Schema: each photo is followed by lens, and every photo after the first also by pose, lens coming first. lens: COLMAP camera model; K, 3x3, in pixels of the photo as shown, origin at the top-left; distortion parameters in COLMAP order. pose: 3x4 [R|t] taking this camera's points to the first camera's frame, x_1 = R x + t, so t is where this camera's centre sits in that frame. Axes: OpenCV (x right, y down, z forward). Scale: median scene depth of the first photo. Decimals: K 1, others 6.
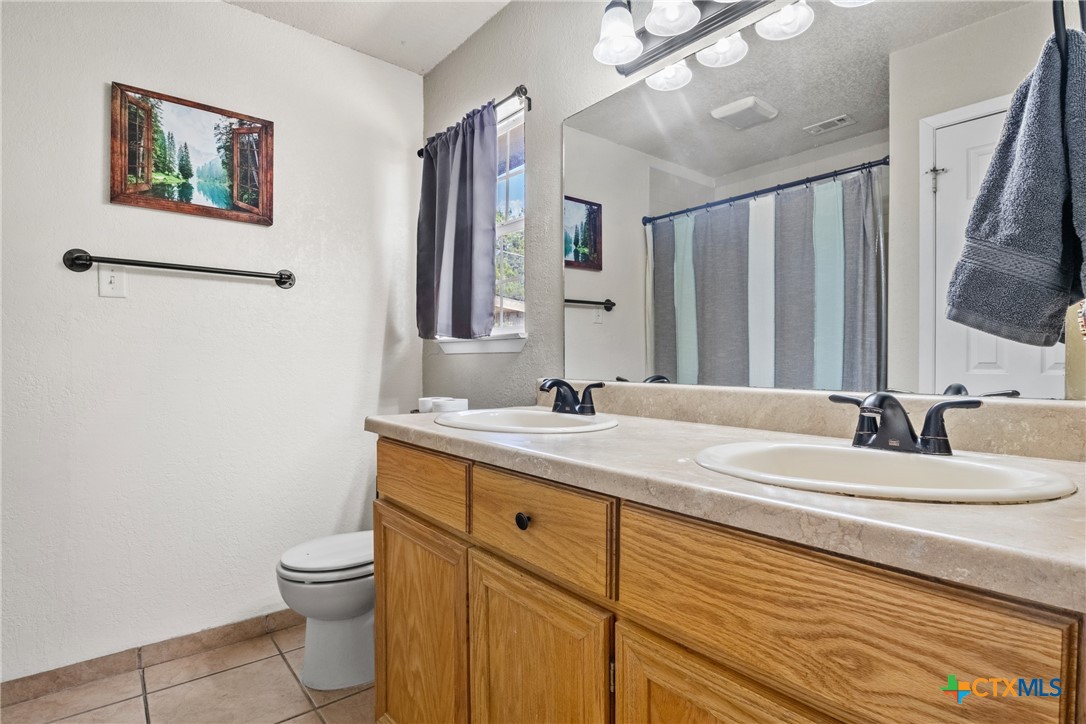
lens RADIAL K [[542.0, 0, 549.9], [0, 542.0, 363.8], [0, 0, 1]] dist [-0.015058, -0.003178]
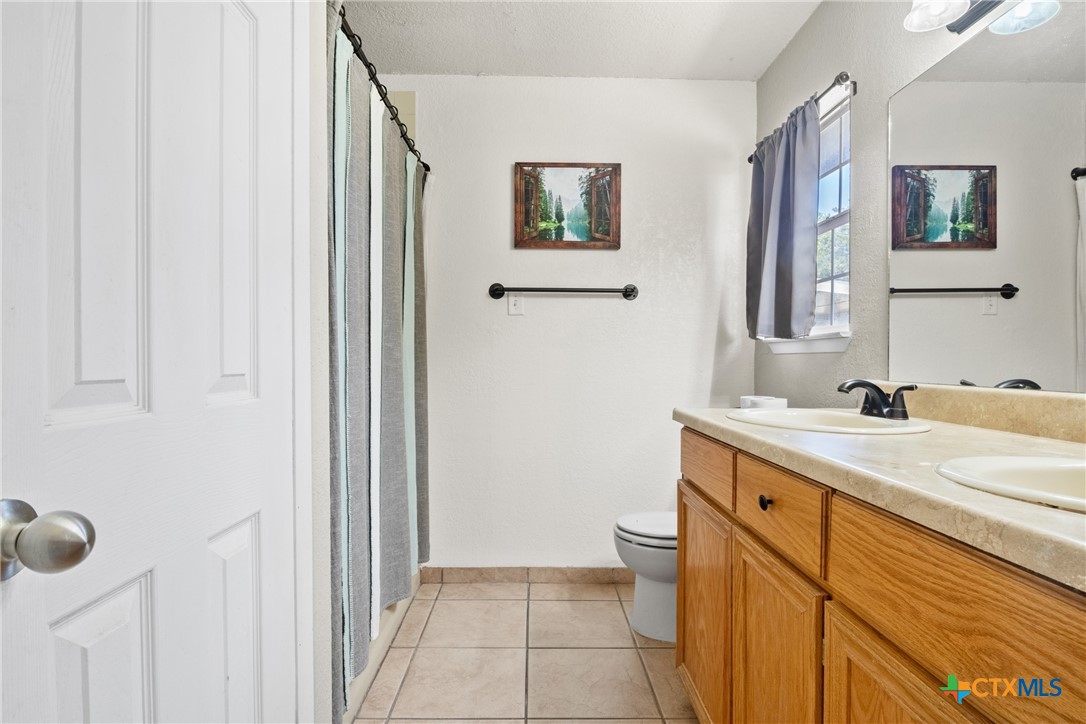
lens RADIAL K [[542.0, 0, 536.4], [0, 542.0, 363.9], [0, 0, 1]] dist [-0.015058, -0.003178]
pose [[0.776597, 0.005649, -0.629972, 0.137909], [-0.005710, 0.999982, 0.001928, 0.001040], [0.629972, 0.002099, 0.776615, -0.082430]]
